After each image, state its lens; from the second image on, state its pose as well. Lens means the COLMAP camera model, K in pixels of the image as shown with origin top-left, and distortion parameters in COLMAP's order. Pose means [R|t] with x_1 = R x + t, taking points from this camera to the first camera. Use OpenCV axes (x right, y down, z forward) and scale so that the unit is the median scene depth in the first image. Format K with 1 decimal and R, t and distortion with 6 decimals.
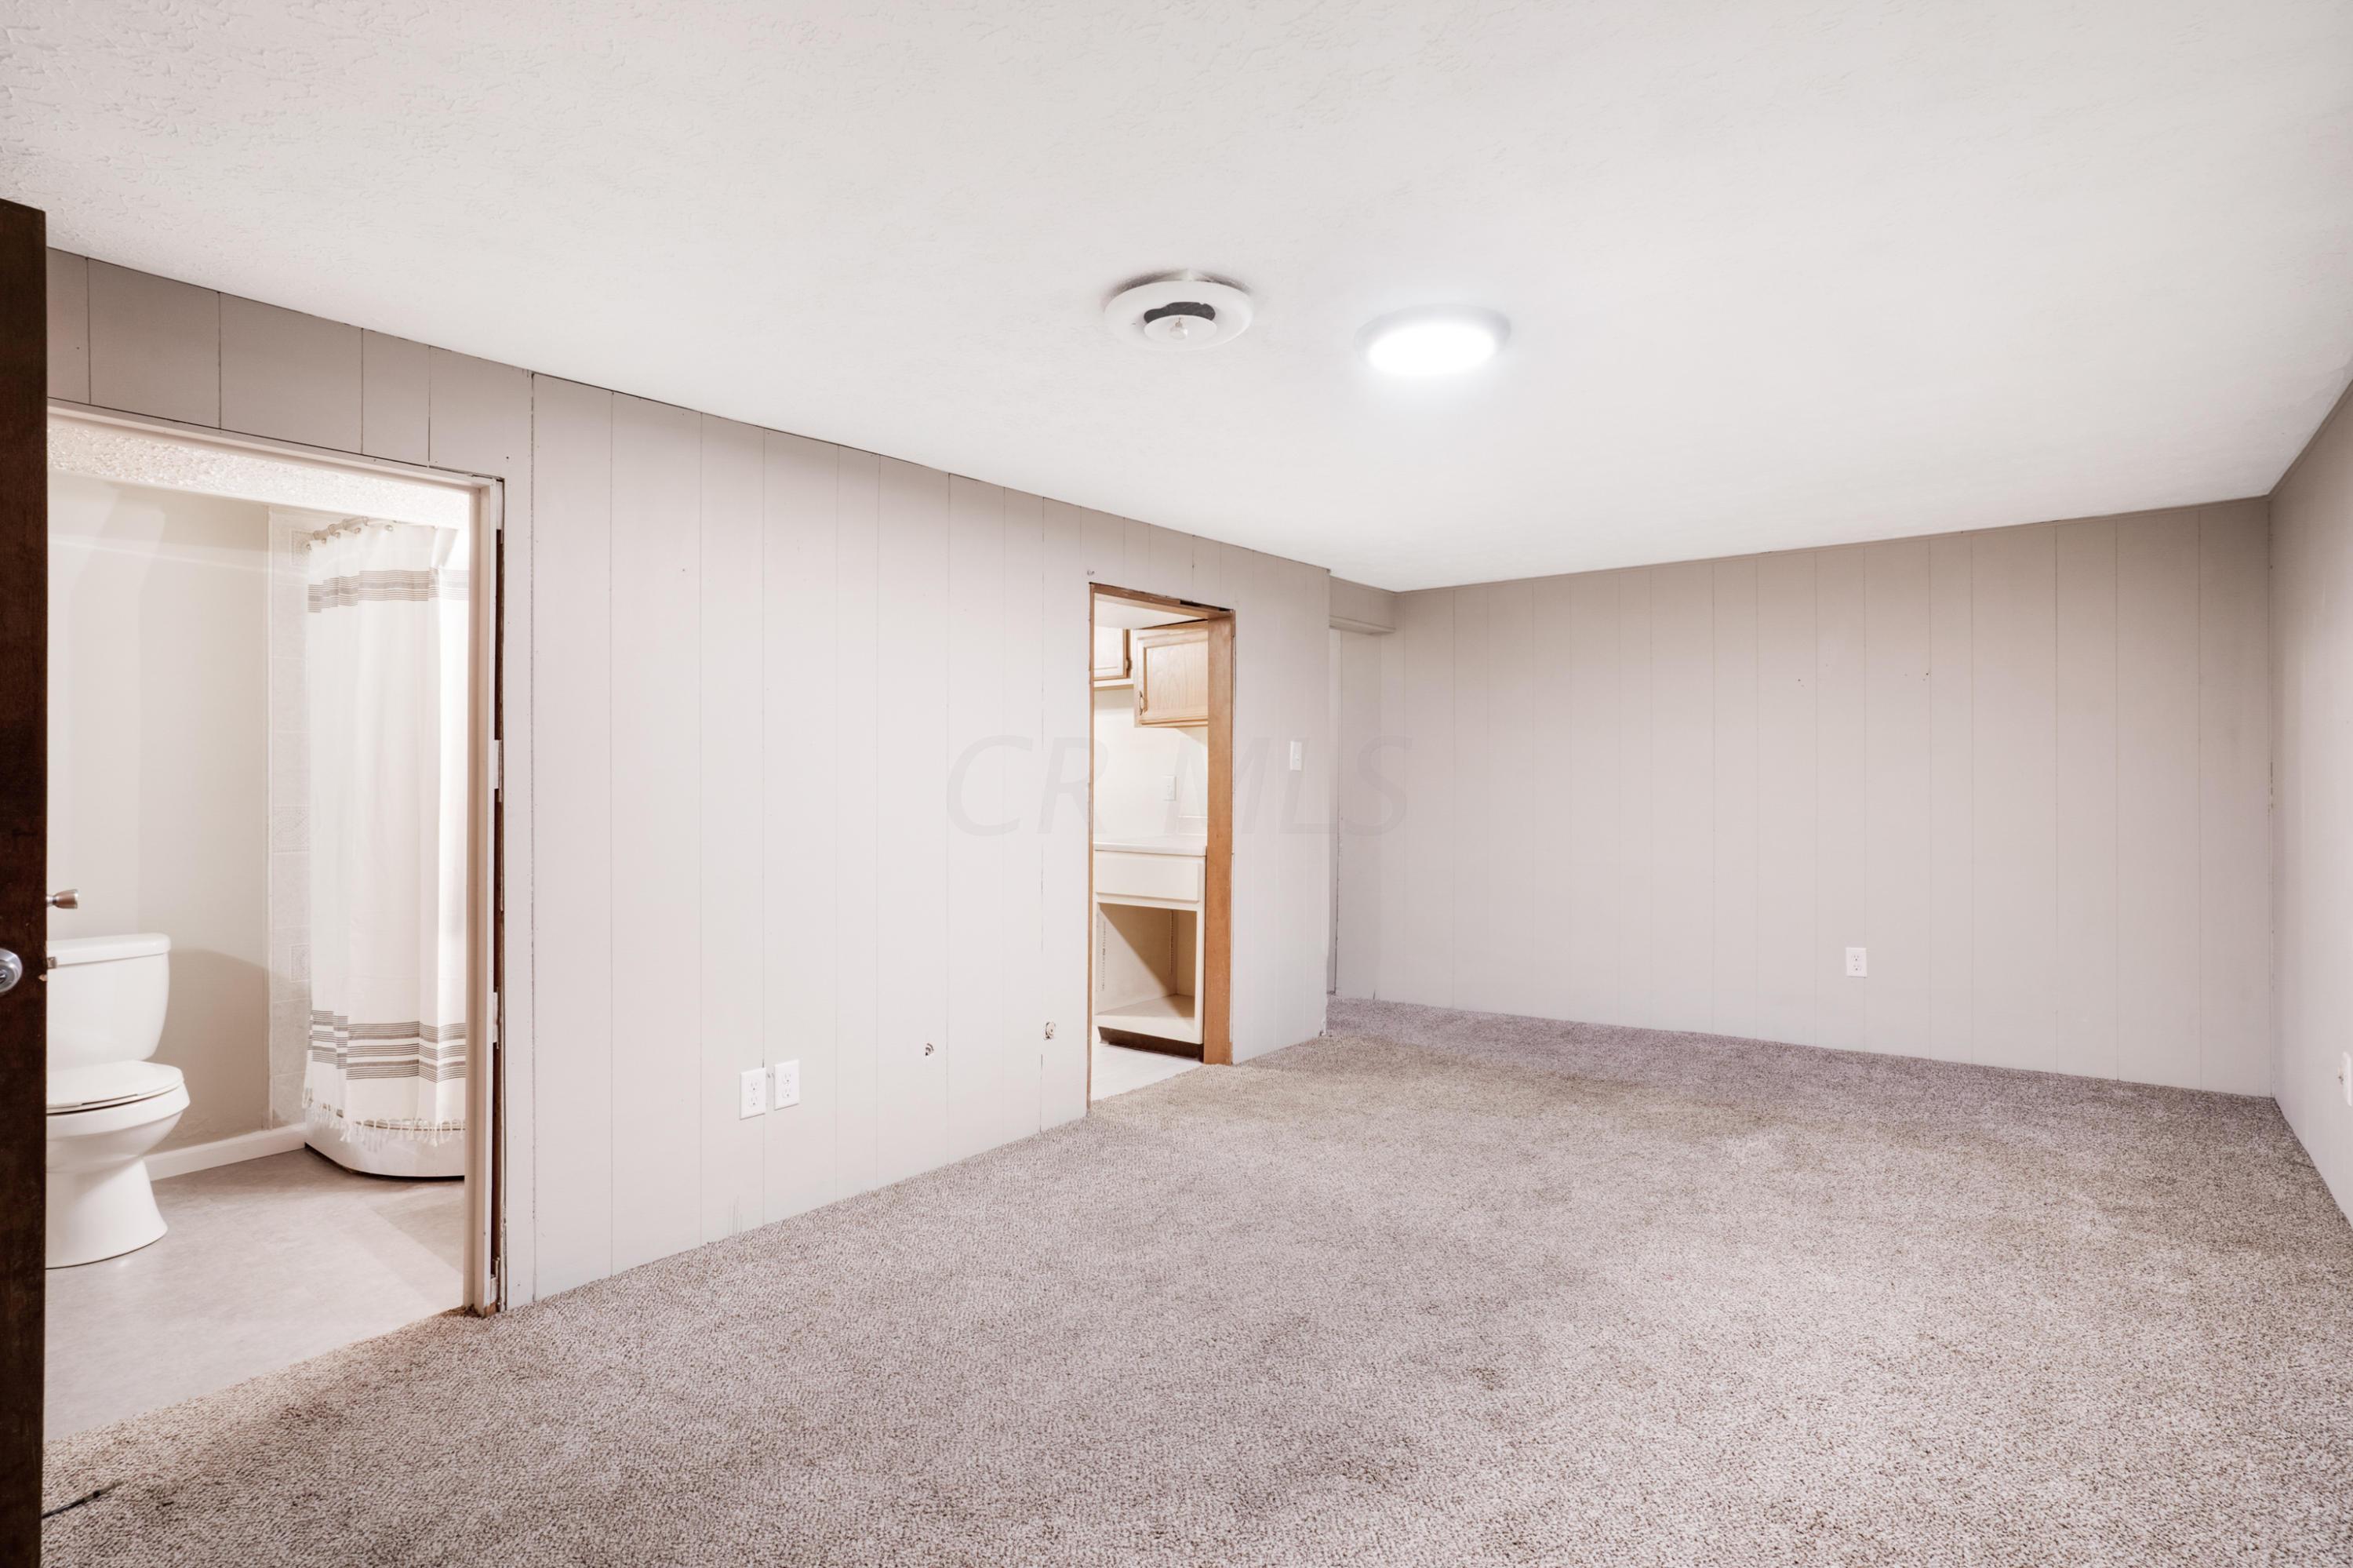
lens RADIAL K [[1162.8, 0, 1175.5], [0, 1162.8, 778.0], [0, 0, 1]] dist [-0.063288, 0.029610]
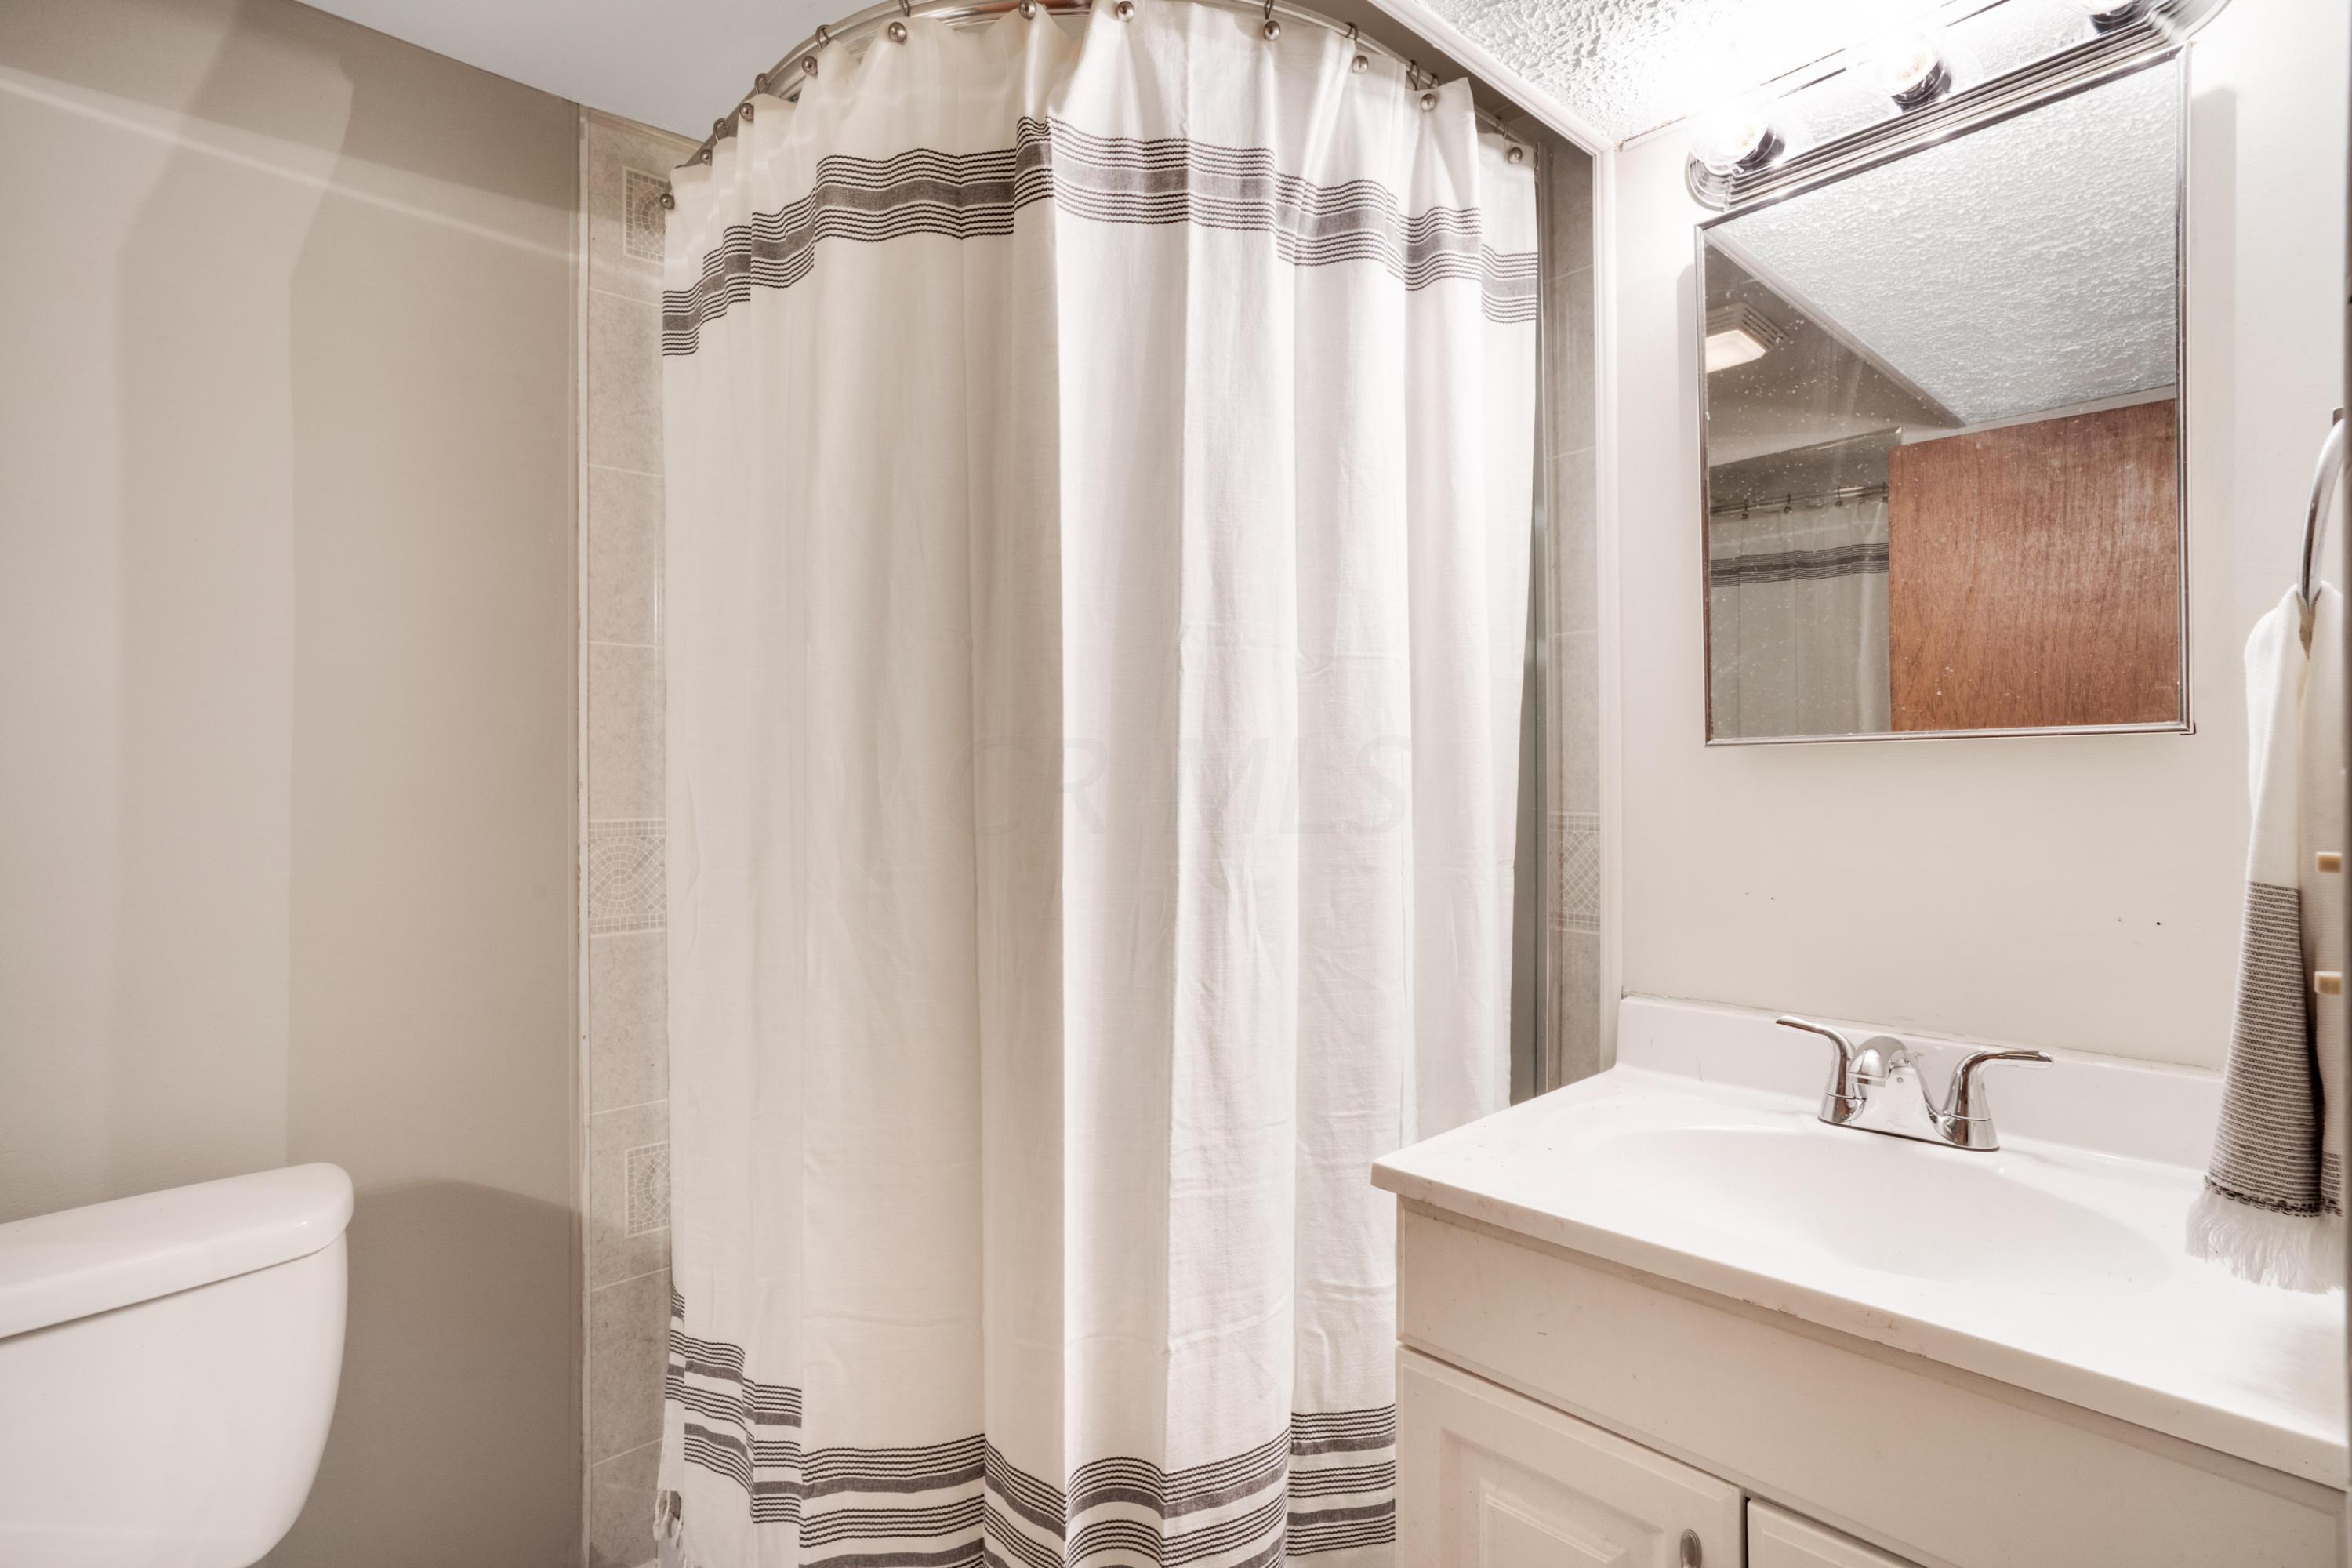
lens RADIAL K [[1162.2, 0, 1175.1], [0, 1162.2, 778.0], [0, 0, 1]] dist [-0.063288, 0.029610]
pose [[0.984898, -0.007174, -0.172986, -0.532113], [0.006605, 0.999971, -0.003867, 0.012670], [0.173009, 0.002666, 0.984917, 0.645839]]
